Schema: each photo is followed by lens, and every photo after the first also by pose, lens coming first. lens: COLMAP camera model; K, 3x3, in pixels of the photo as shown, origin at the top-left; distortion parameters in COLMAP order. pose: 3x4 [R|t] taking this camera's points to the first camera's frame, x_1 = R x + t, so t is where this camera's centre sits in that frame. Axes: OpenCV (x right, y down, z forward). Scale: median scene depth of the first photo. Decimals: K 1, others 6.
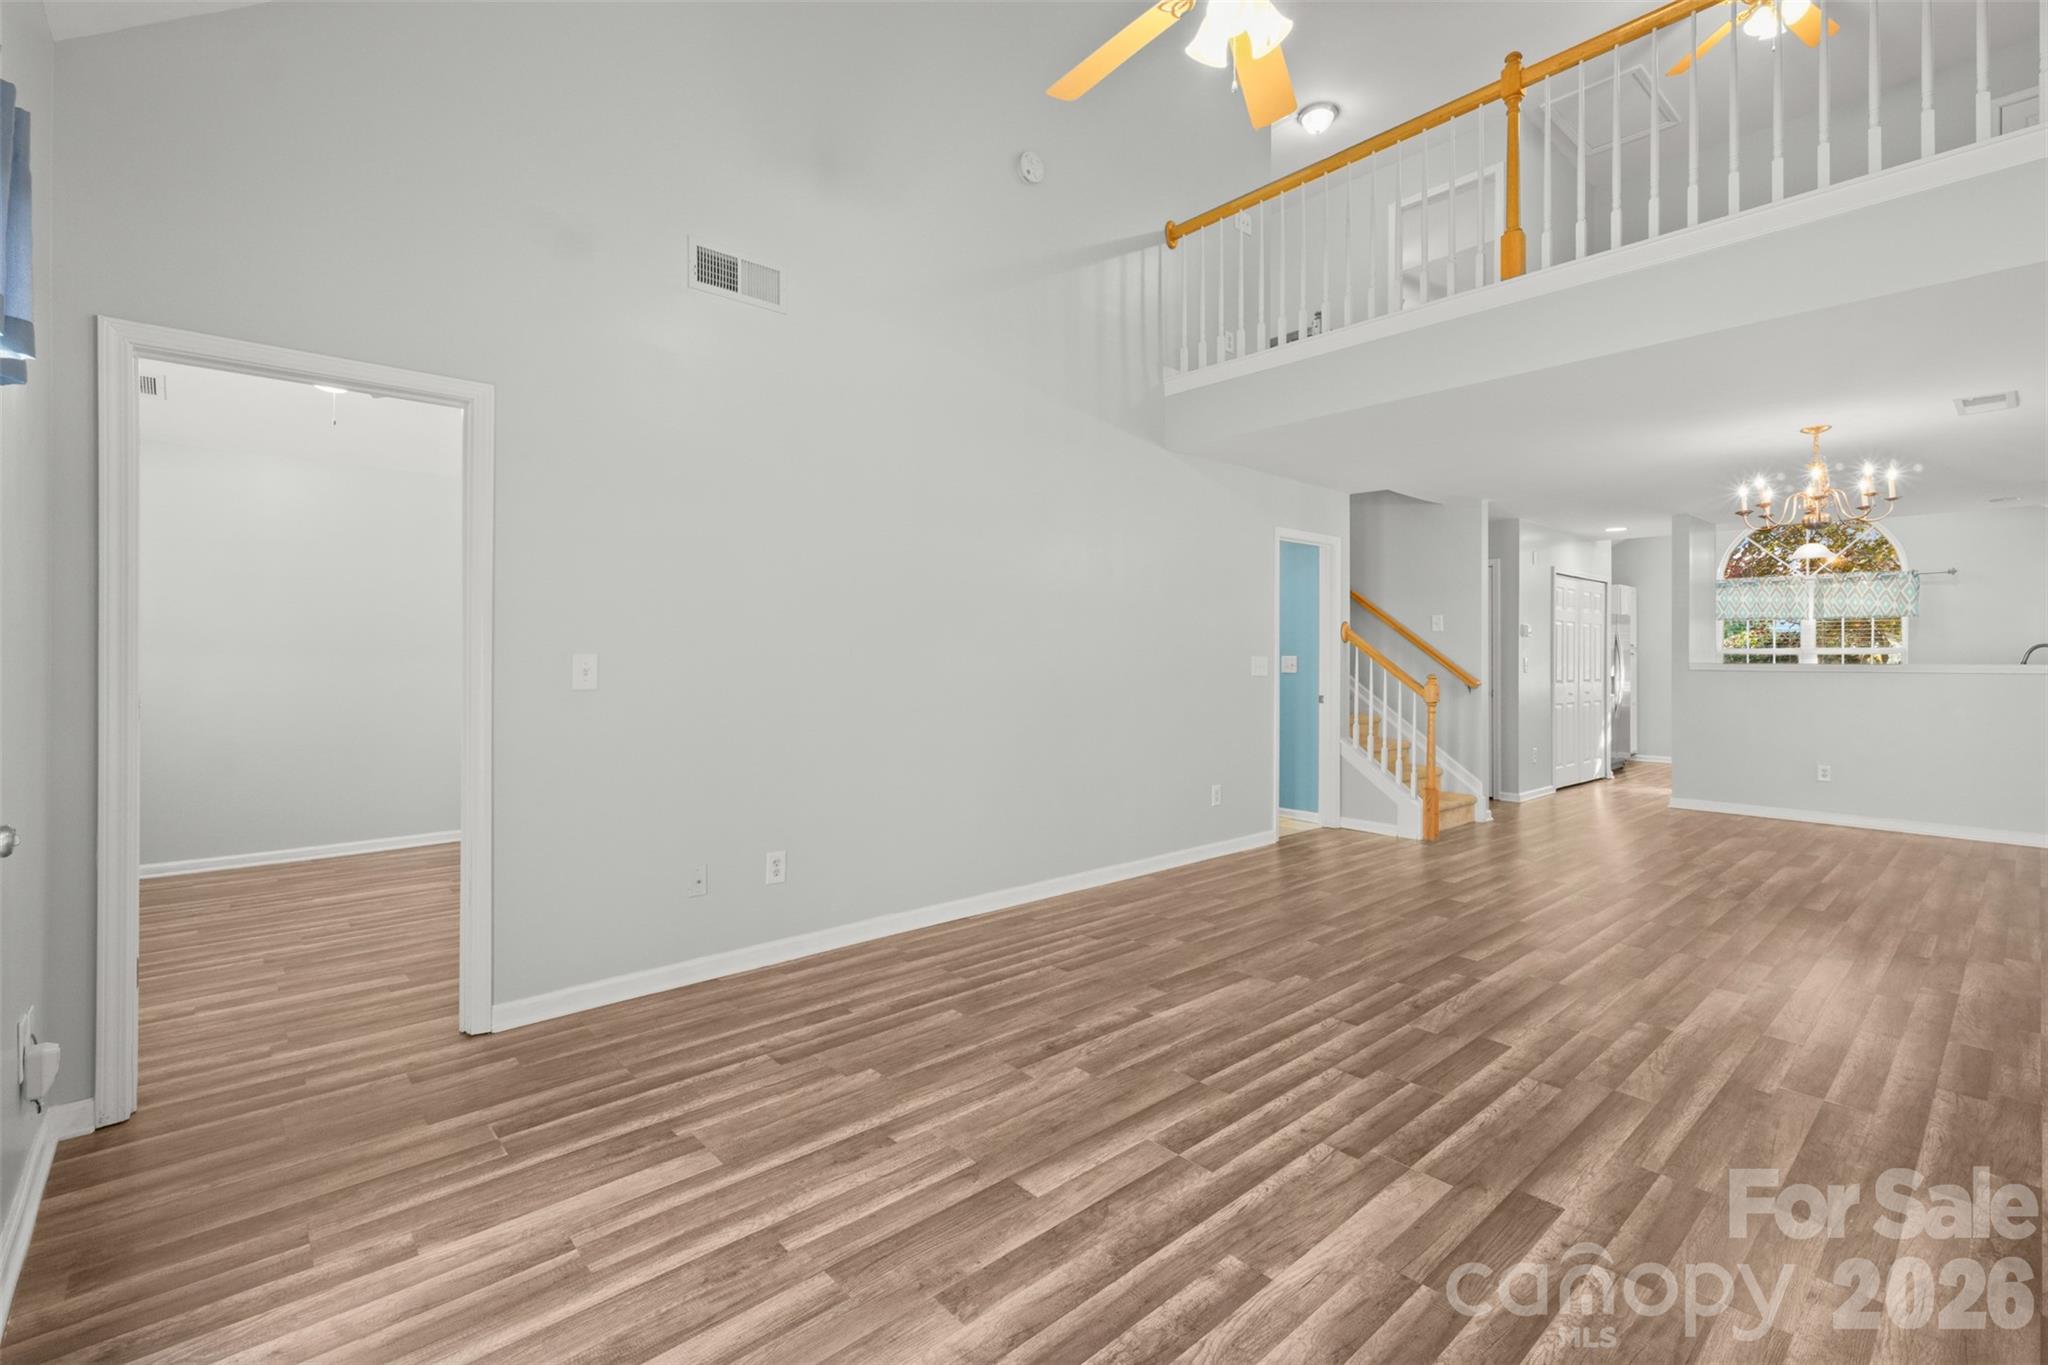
lens RADIAL K [[890.1, 0, 1045.5], [0, 890.1, 664.2], [0, 0, 1]] dist [0.016645, -0.000655]
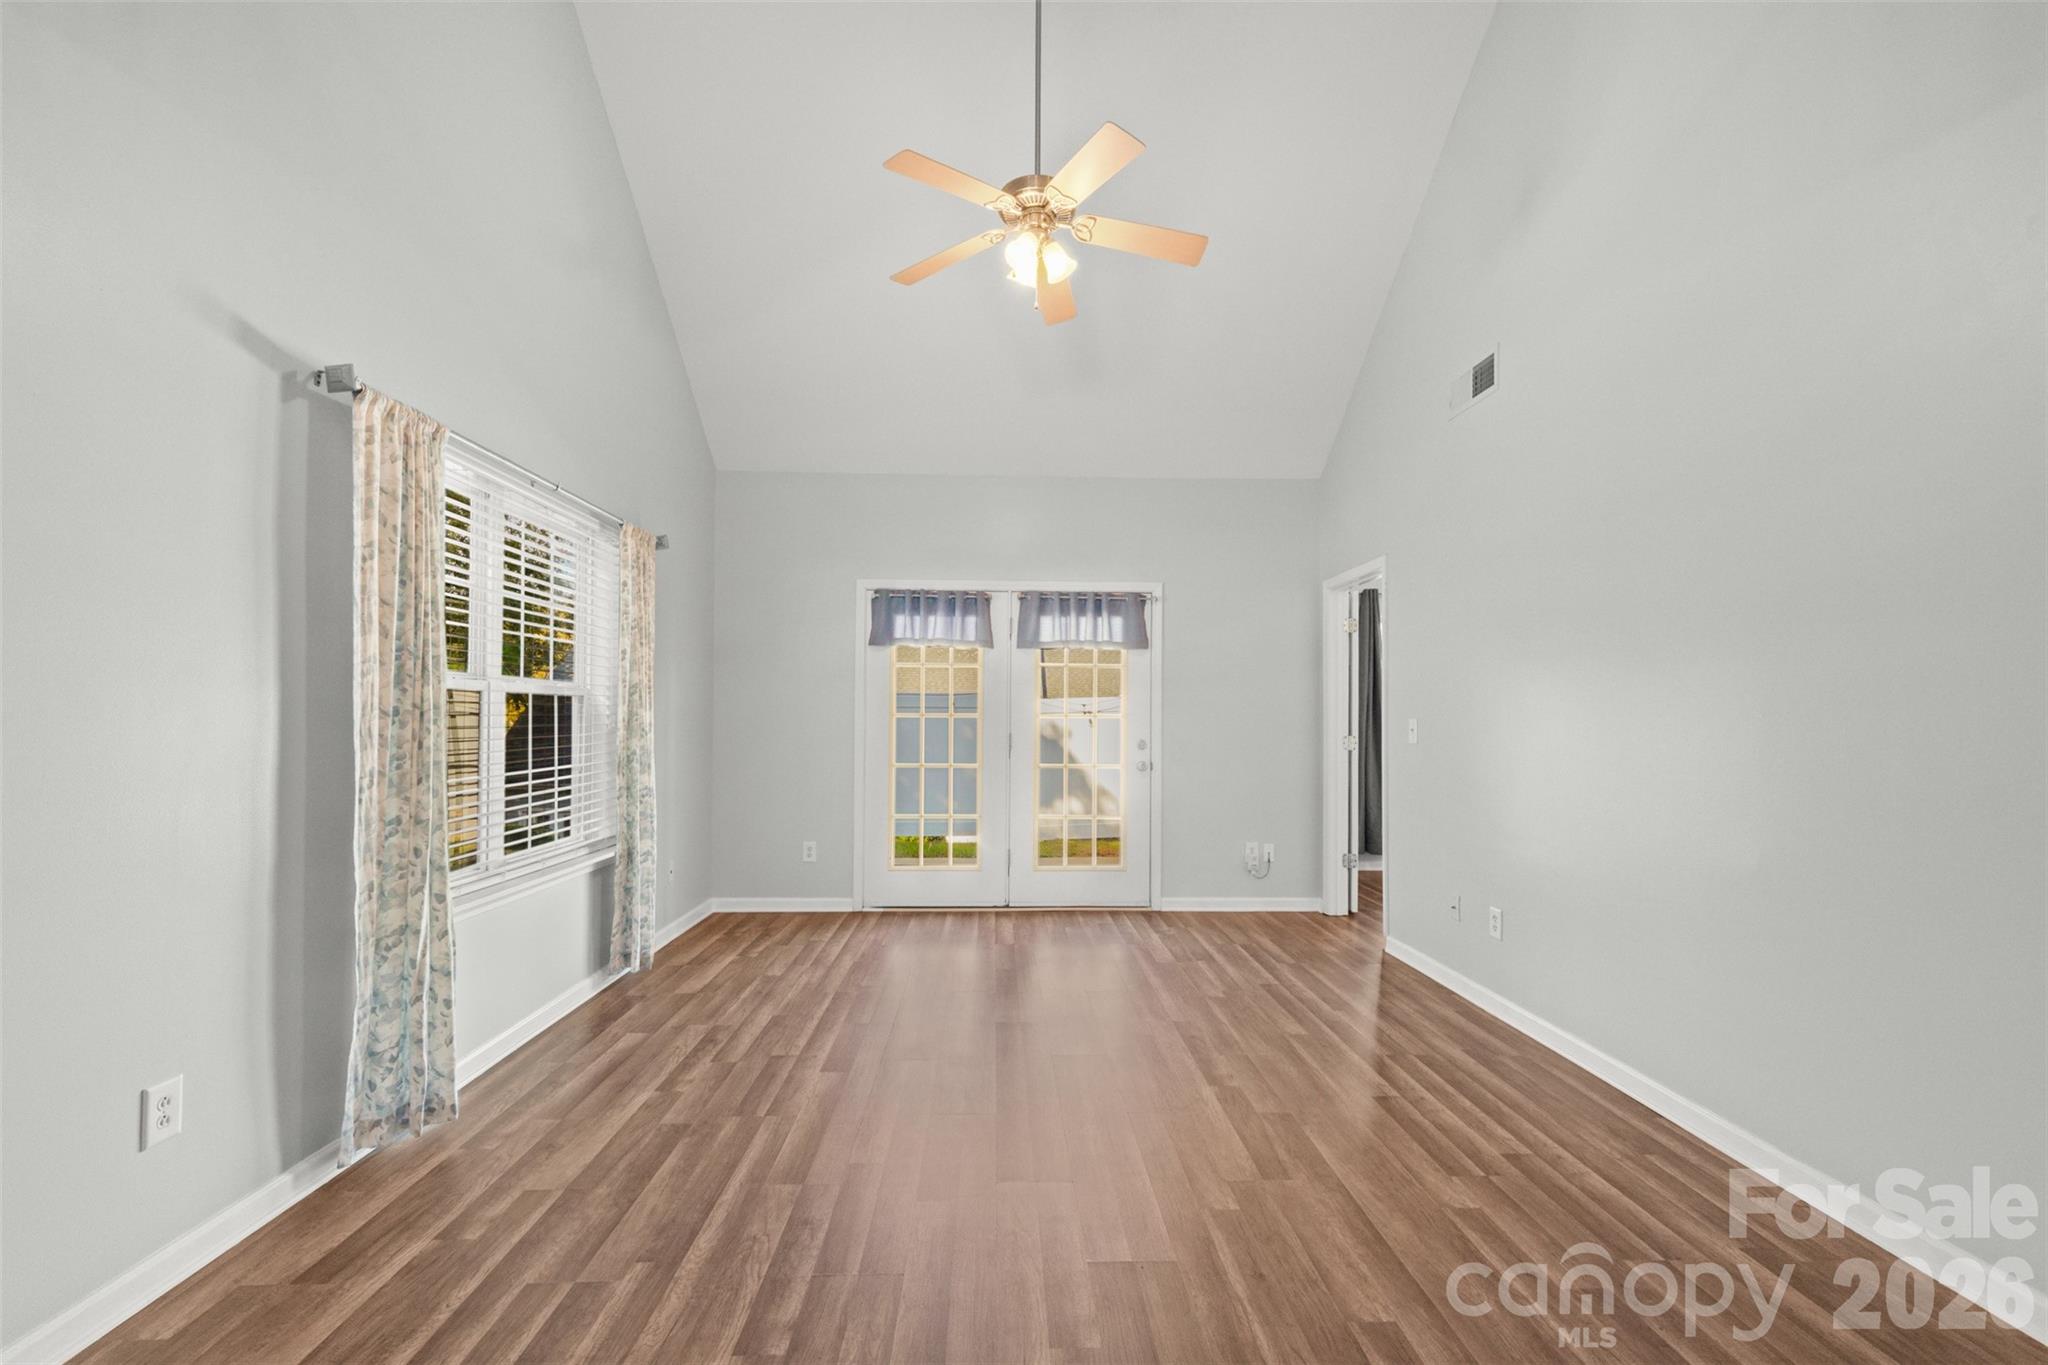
lens RADIAL K [[890.1, 0, 1027.9], [0, 890.1, 700.1], [0, 0, 1]] dist [0.016645, -0.000655]
pose [[-0.647137, -0.027224, -0.761888, 1.305241], [-0.017250, 0.999629, -0.021068, 0.000002], [0.762179, -0.000491, -0.647366, 1.931795]]
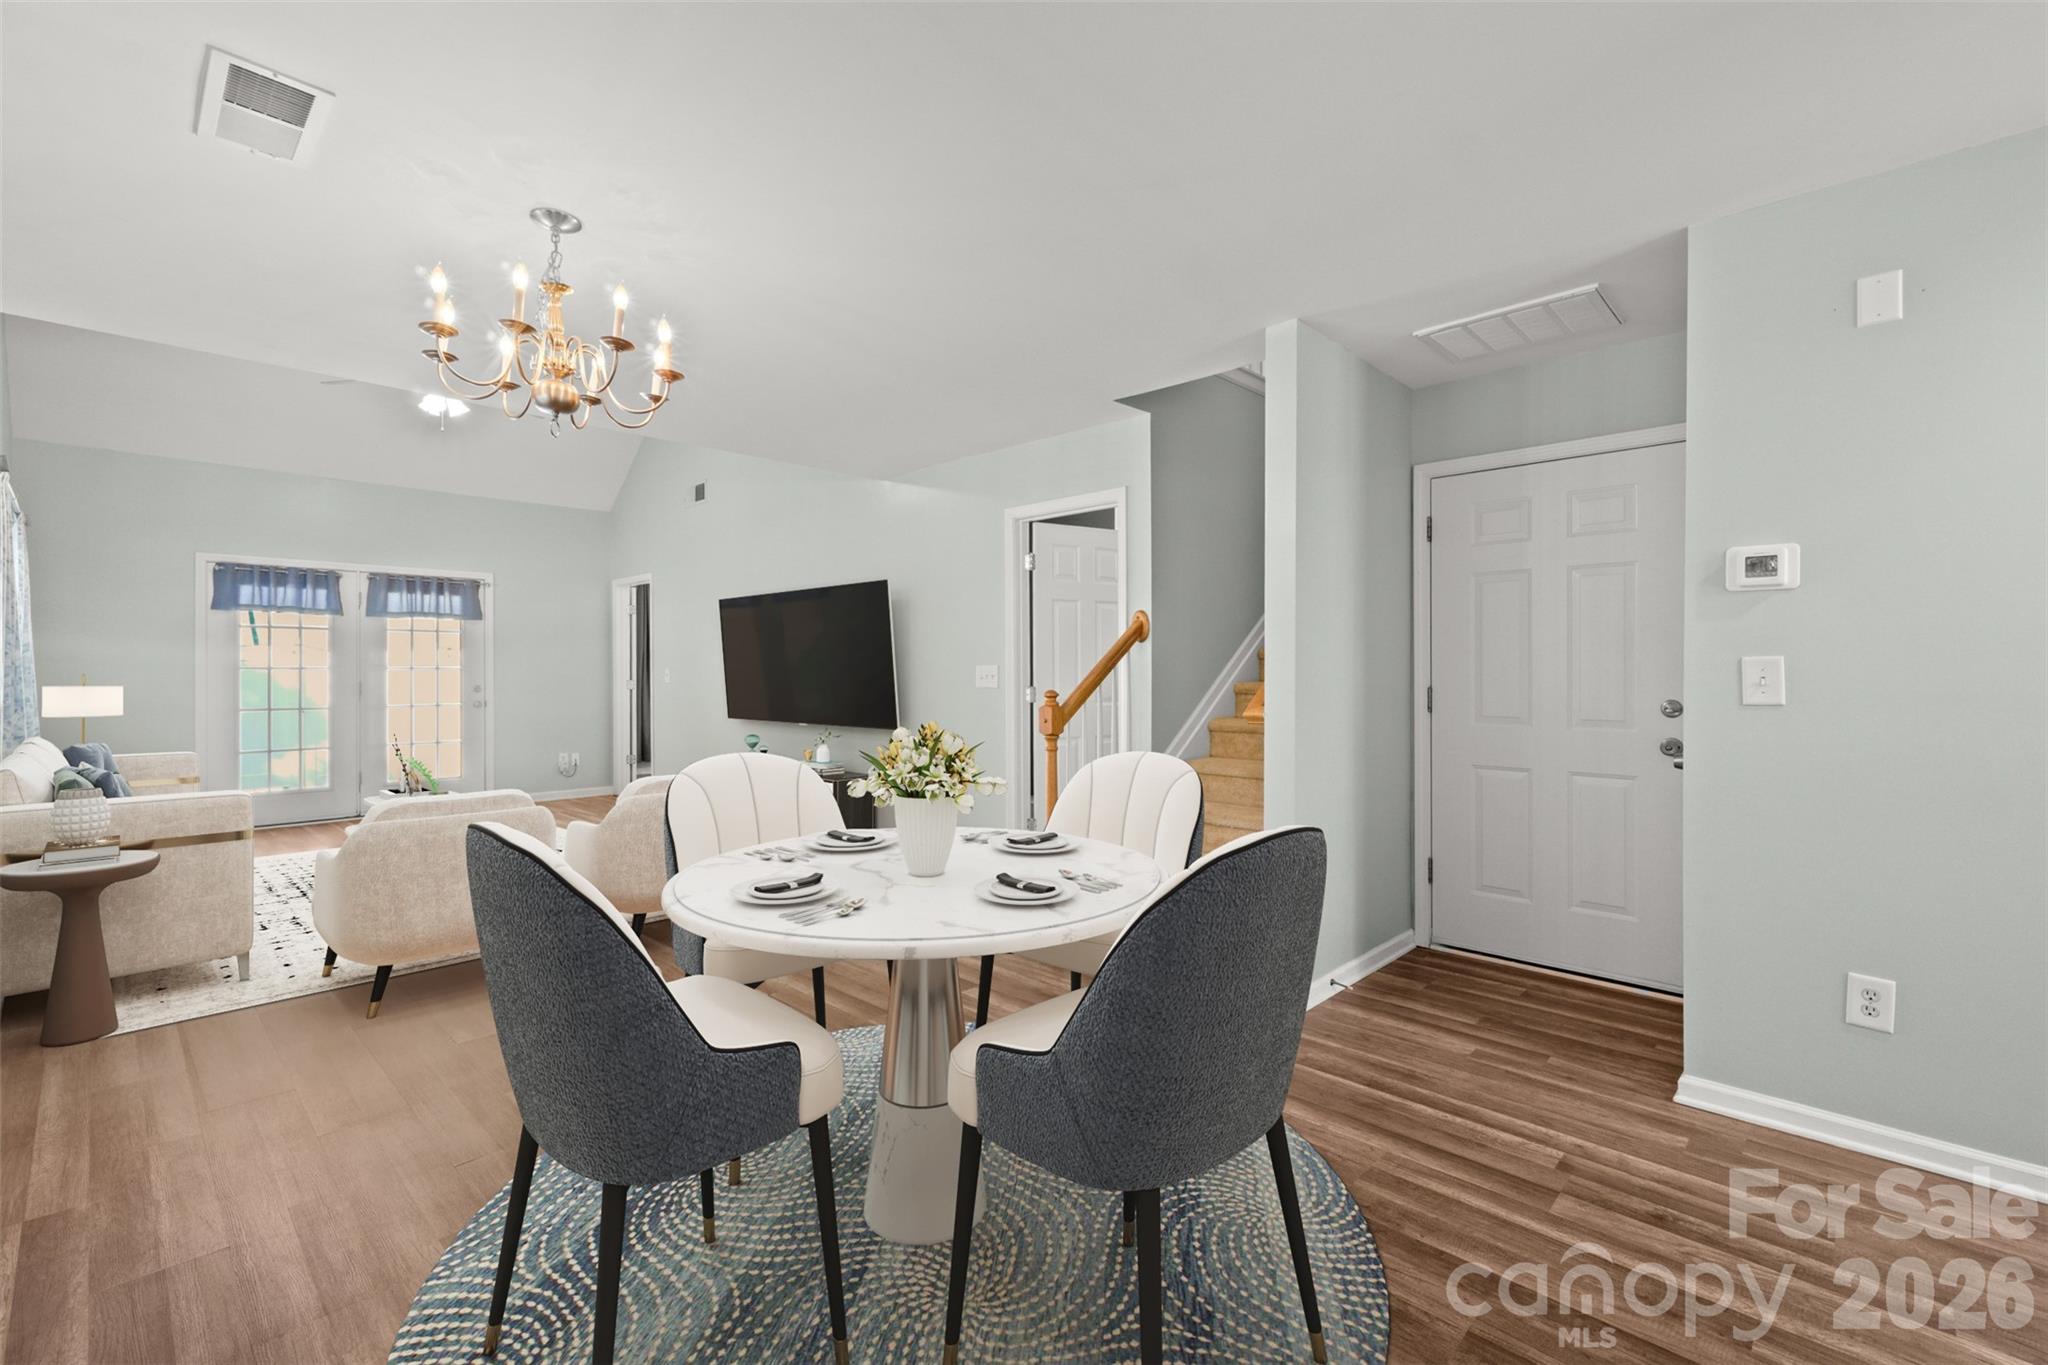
lens RADIAL K [[890.1, 0, 1003.4], [0, 890.1, 677.3], [0, 0, 1]] dist [0.016645, -0.000655]
pose [[0.037570, 0.000433, -0.999294, 2.518191], [-0.007934, 0.999969, 0.000135, 0.003889], [0.999262, 0.007923, 0.037572, 2.386232]]
